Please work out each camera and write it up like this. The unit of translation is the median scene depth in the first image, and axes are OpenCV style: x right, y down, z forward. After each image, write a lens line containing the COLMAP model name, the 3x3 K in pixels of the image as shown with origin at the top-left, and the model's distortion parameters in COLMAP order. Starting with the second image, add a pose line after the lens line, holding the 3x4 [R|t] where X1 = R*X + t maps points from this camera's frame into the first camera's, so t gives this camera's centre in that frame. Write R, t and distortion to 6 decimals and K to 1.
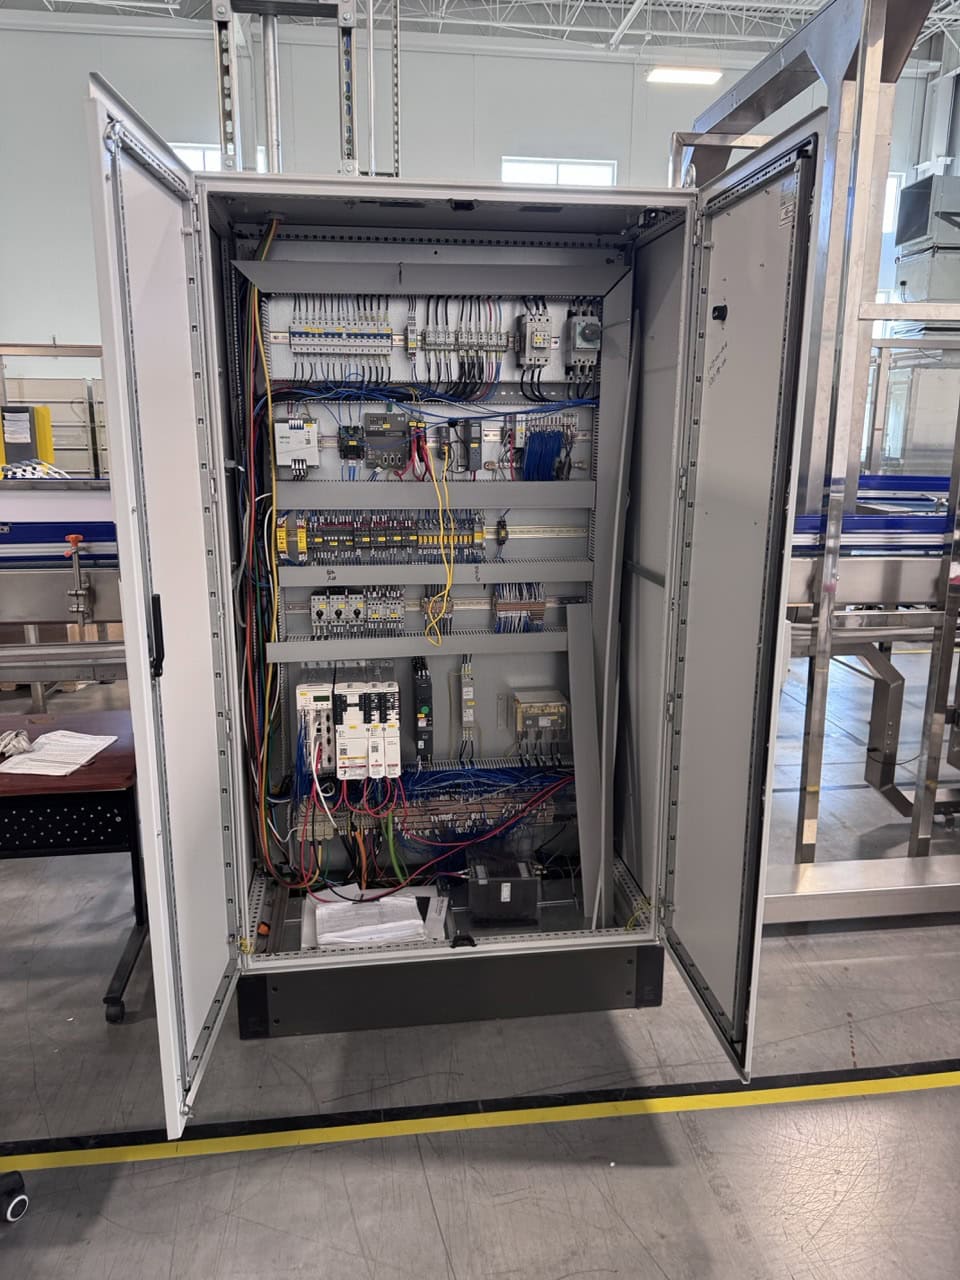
lens RADIAL K [[897.4, 0, 480.0], [0, 897.4, 640.0], [0, 0, 1]] dist [0.077755, -0.082850]
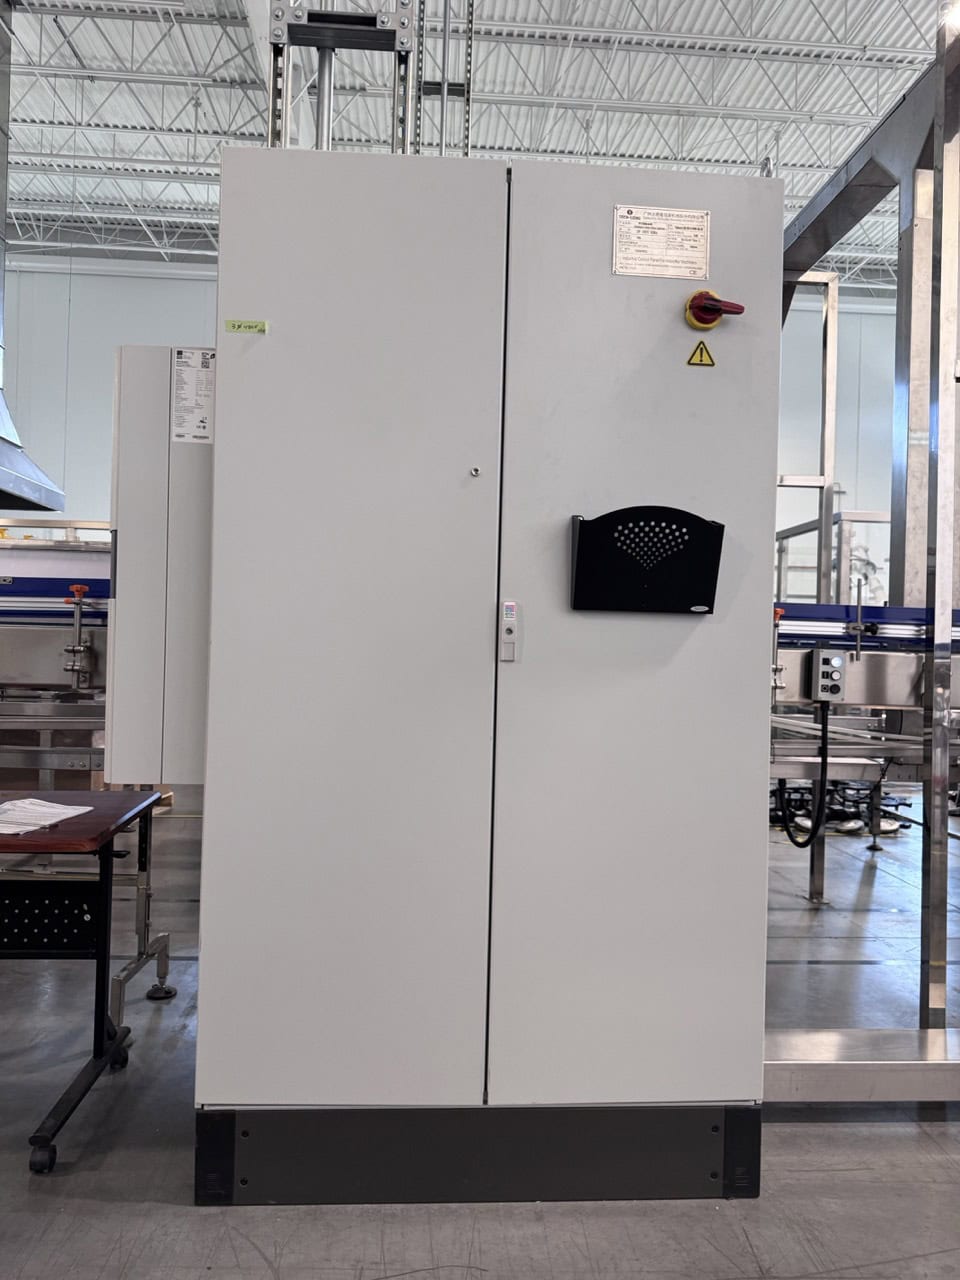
lens RADIAL K [[920.1, 0, 480.0], [0, 920.1, 640.0], [0, 0, 1]] dist [0.021646, -0.007391]
pose [[0.997720, 0.022526, -0.063623, 0.011062], [-0.035819, 0.975676, -0.216270, 0.136375], [0.057203, 0.218056, 0.974258, 0.157587]]
